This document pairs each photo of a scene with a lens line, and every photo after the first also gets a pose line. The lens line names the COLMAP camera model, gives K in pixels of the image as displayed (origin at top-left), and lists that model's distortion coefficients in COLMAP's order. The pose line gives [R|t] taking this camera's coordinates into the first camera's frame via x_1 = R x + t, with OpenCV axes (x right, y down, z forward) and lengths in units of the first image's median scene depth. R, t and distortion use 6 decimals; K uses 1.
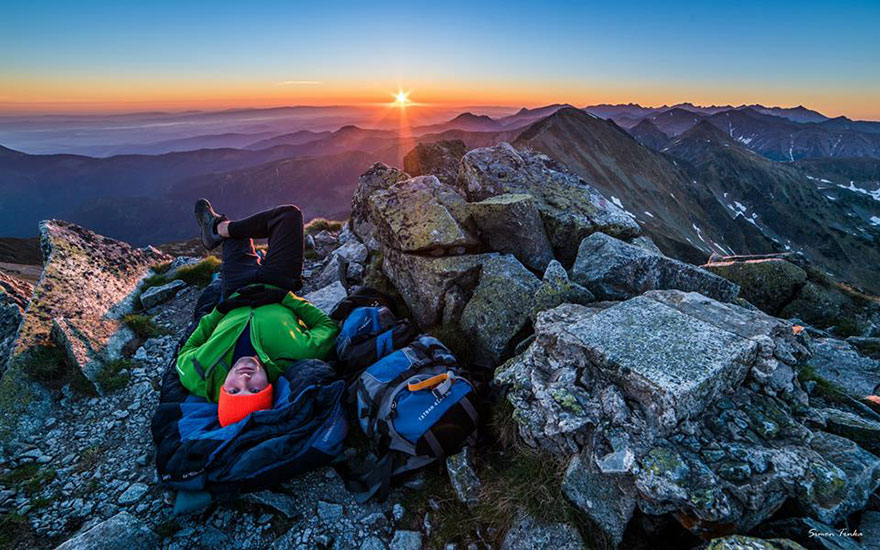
lens RADIAL K [[376.5, 0, 439.1], [0, 376.5, 295.6], [0, 0, 1]] dist [-0.058462, 0.009421]
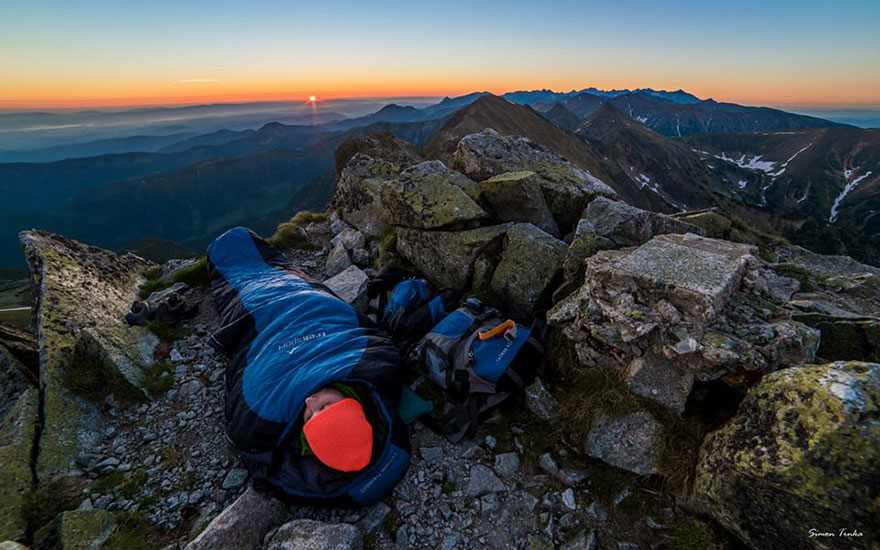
lens RADIAL K [[376.5, 0, 441.9], [0, 376.5, 282.4], [0, 0, 1]] dist [-0.058462, 0.009421]
pose [[0.977809, -0.109948, 0.178329, -0.242555], [0.111411, 0.993773, 0.001822, 0.037250], [-0.177419, 0.018086, 0.983969, -0.084196]]
